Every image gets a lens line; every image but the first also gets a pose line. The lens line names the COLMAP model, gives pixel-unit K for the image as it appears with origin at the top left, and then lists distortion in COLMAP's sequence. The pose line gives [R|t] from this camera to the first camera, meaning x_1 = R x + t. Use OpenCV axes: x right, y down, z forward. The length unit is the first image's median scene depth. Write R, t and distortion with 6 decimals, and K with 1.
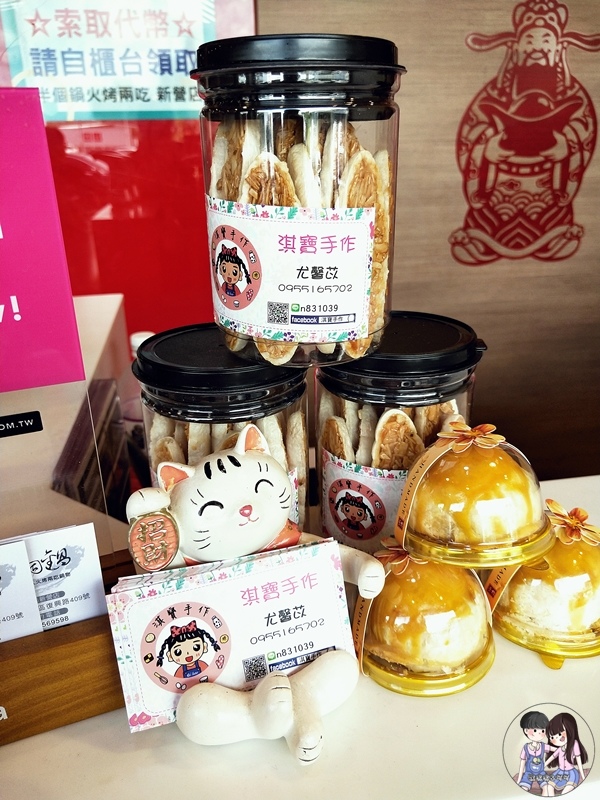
lens RADIAL K [[632.1, 0, 299.0], [0, 632.1, 399.3], [0, 0, 1]] dist [0.026680, -0.015129]
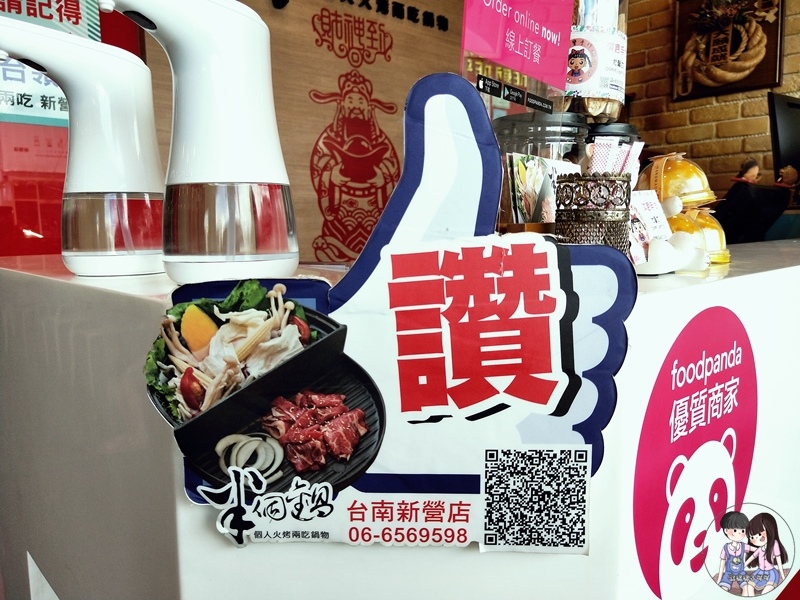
lens RADIAL K [[632.1, 0, 403.4], [0, 632.1, 299.8], [0, 0, 1]] dist [0.026680, -0.015129]
pose [[0.832521, -0.058509, 0.550895, -0.295107], [0.207823, 0.954769, -0.212663, 0.140604], [-0.513535, 0.291535, 0.807025, -0.014854]]
